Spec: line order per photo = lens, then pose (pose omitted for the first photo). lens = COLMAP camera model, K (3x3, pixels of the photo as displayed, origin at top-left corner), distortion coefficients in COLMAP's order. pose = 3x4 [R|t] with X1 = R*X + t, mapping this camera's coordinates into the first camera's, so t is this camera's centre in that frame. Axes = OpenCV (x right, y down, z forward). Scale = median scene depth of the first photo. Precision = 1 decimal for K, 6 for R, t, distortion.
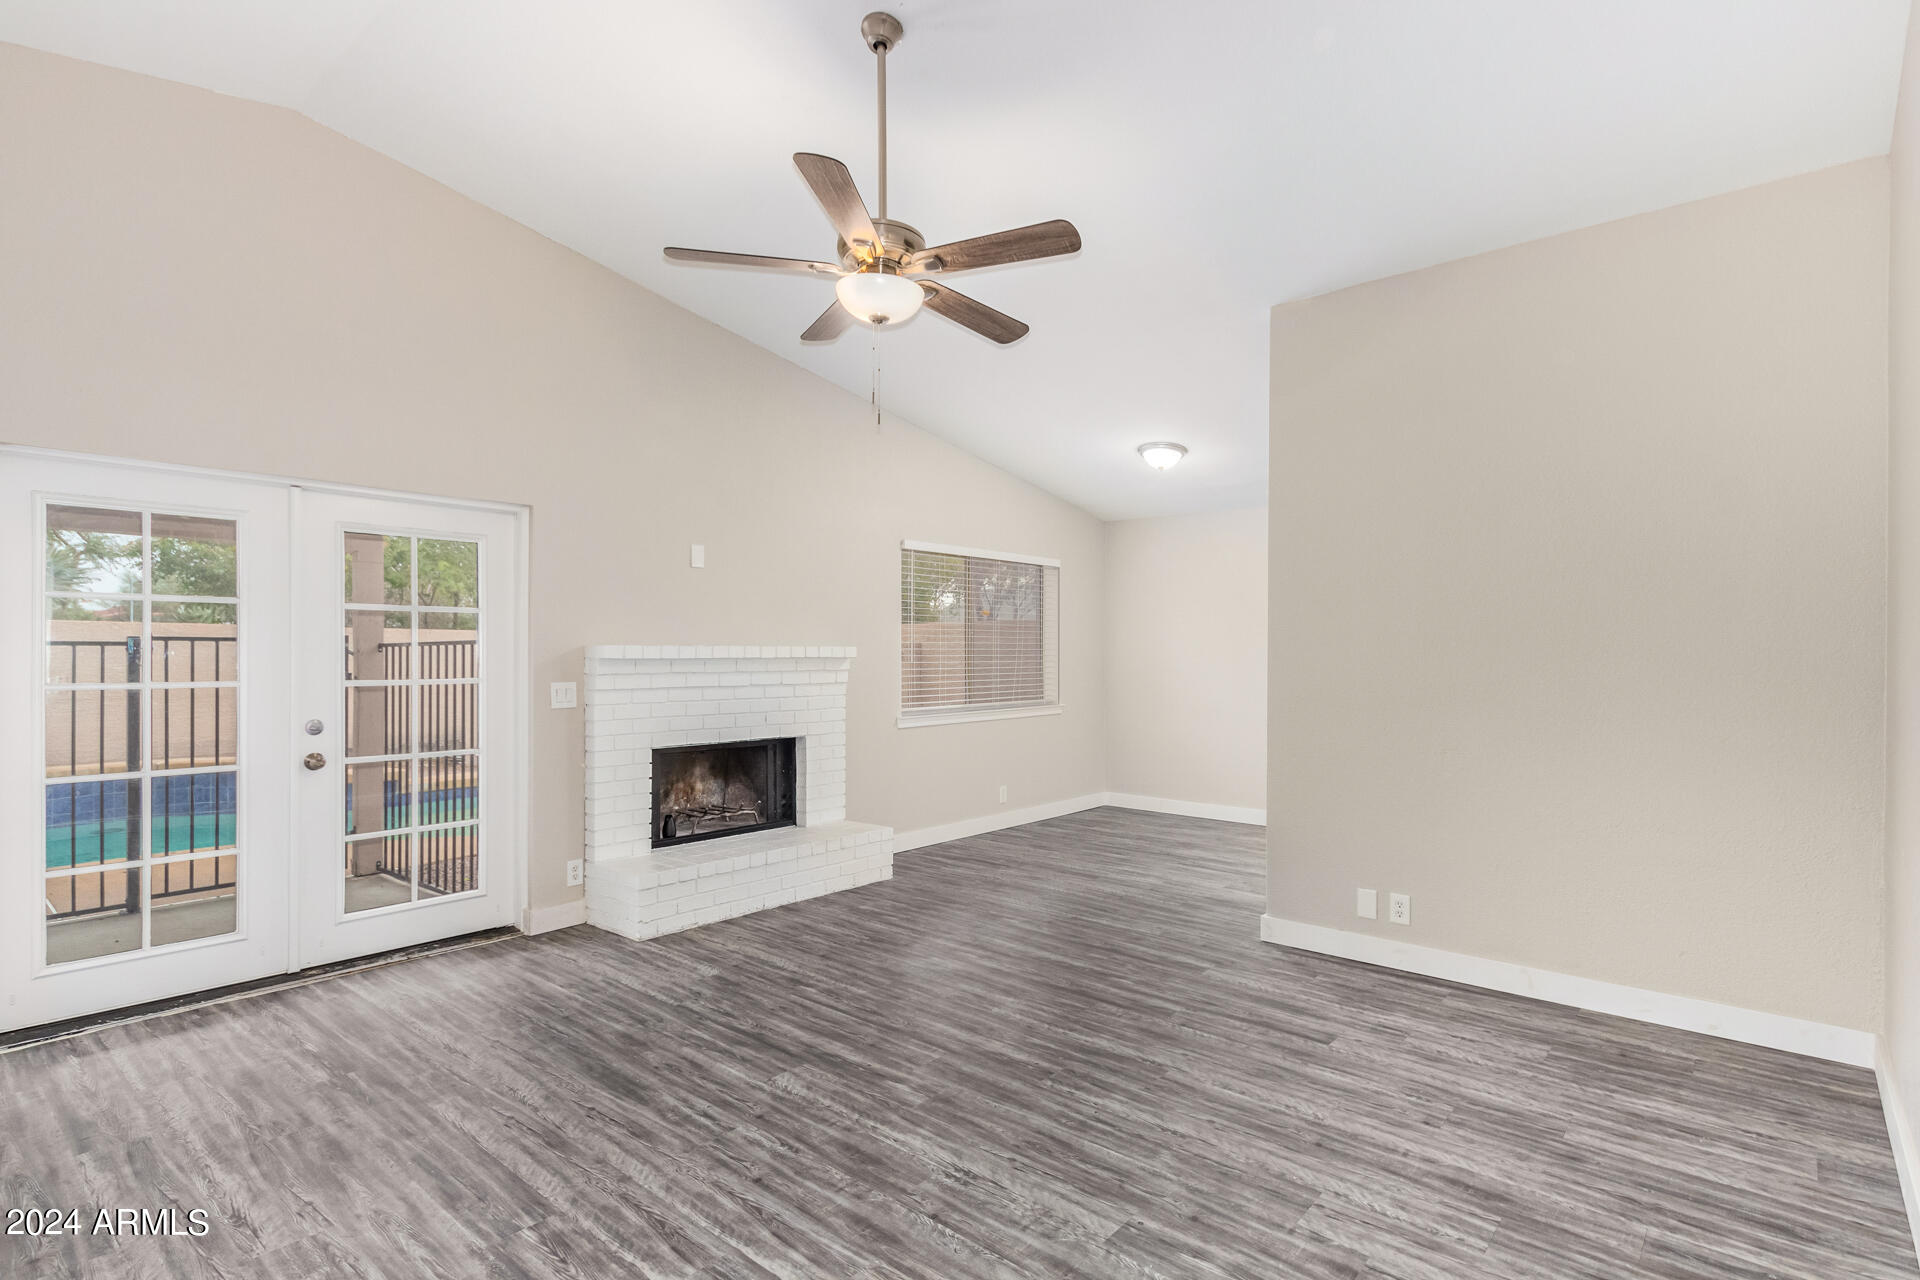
lens RADIAL K [[895.8, 0, 975.7], [0, 895.8, 658.1], [0, 0, 1]] dist [0.005118, -0.003614]
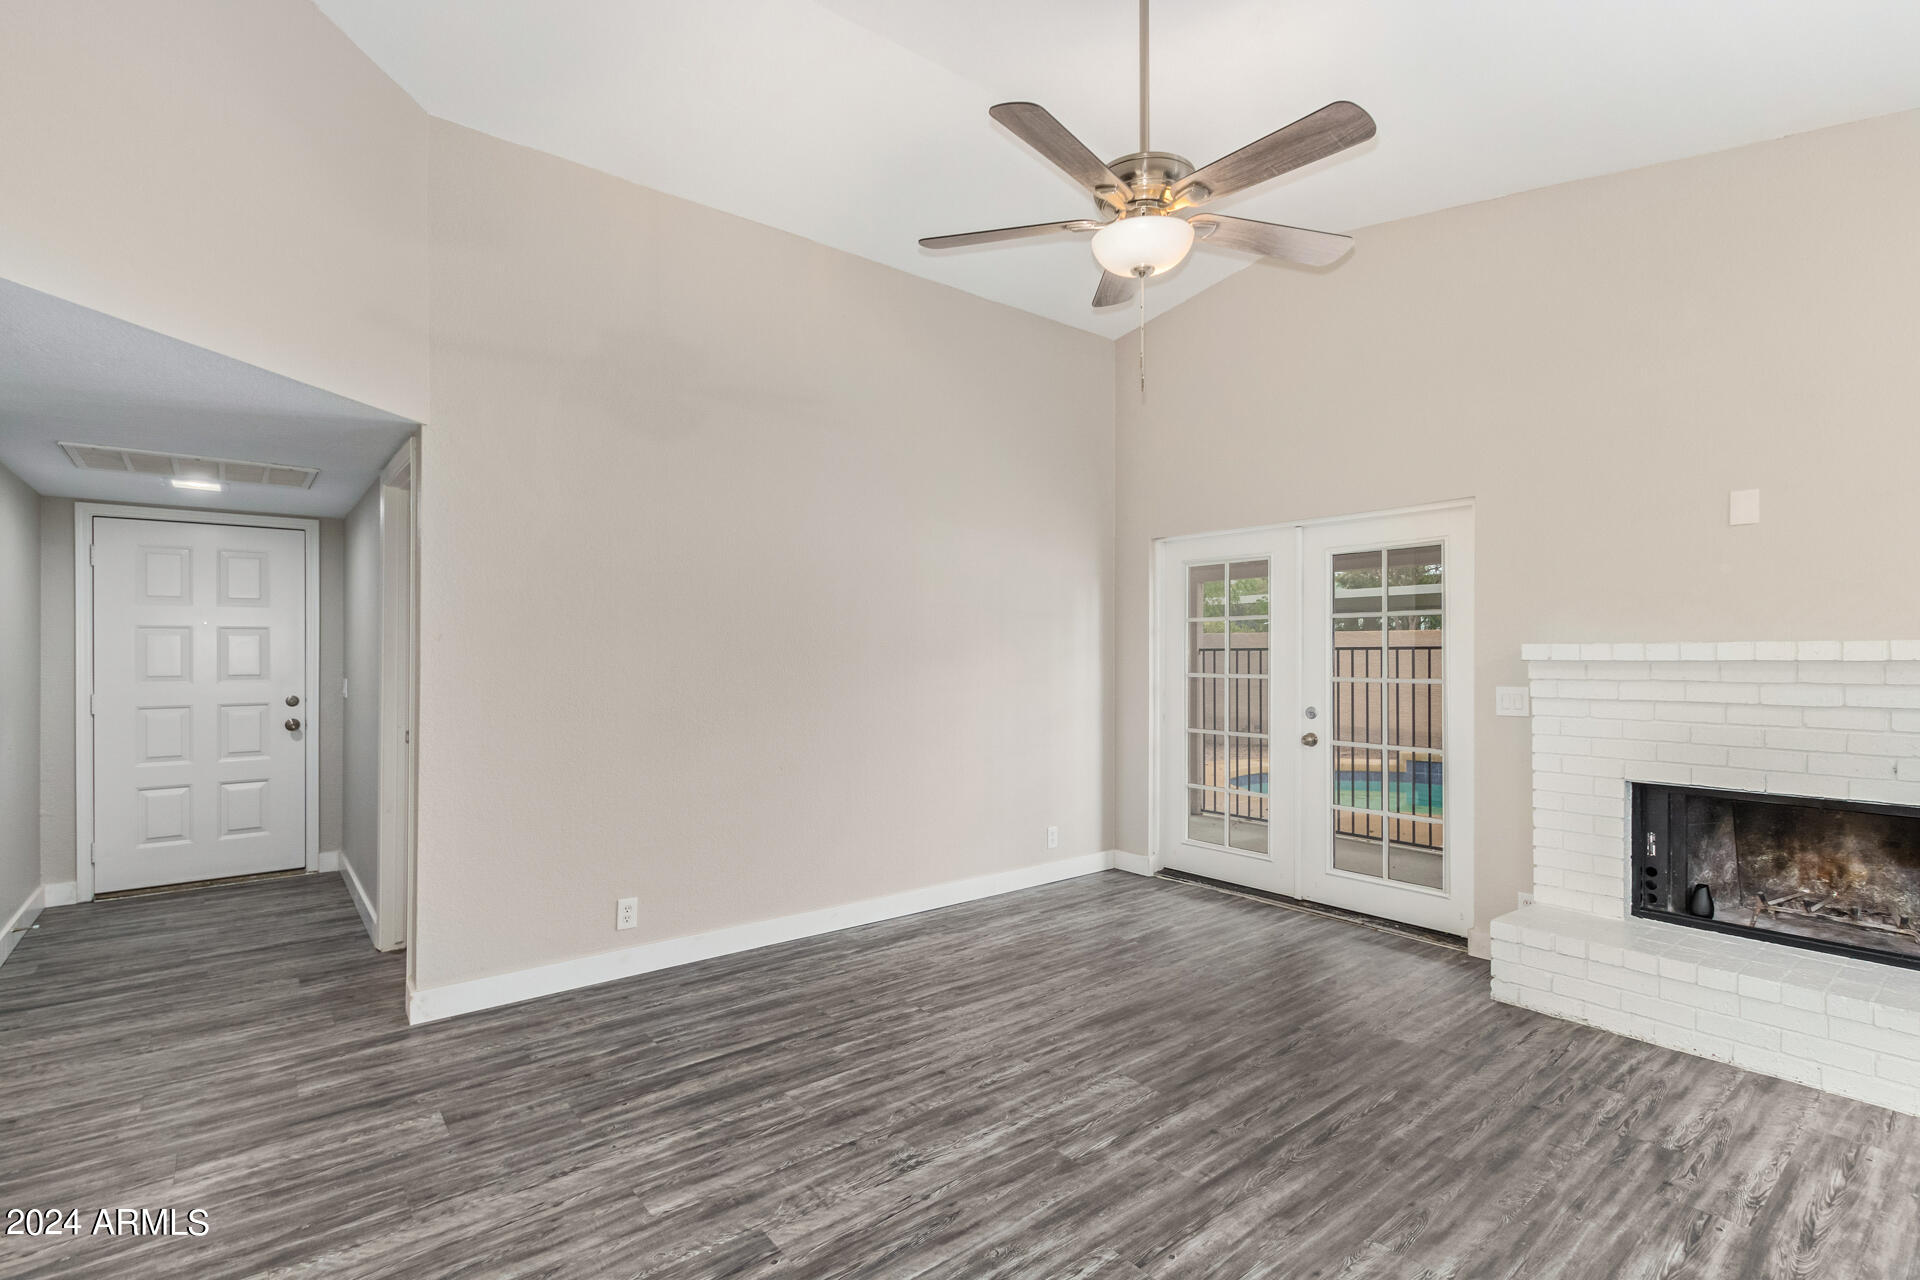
lens RADIAL K [[895.8, 0, 976.9], [0, 895.8, 638.1], [0, 0, 1]] dist [0.005118, -0.003614]
pose [[-0.166479, -0.016023, -0.985915, 0.602209], [-0.000527, 0.999869, -0.016161, -0.007763], [0.986045, -0.002171, -0.166466, 0.750186]]
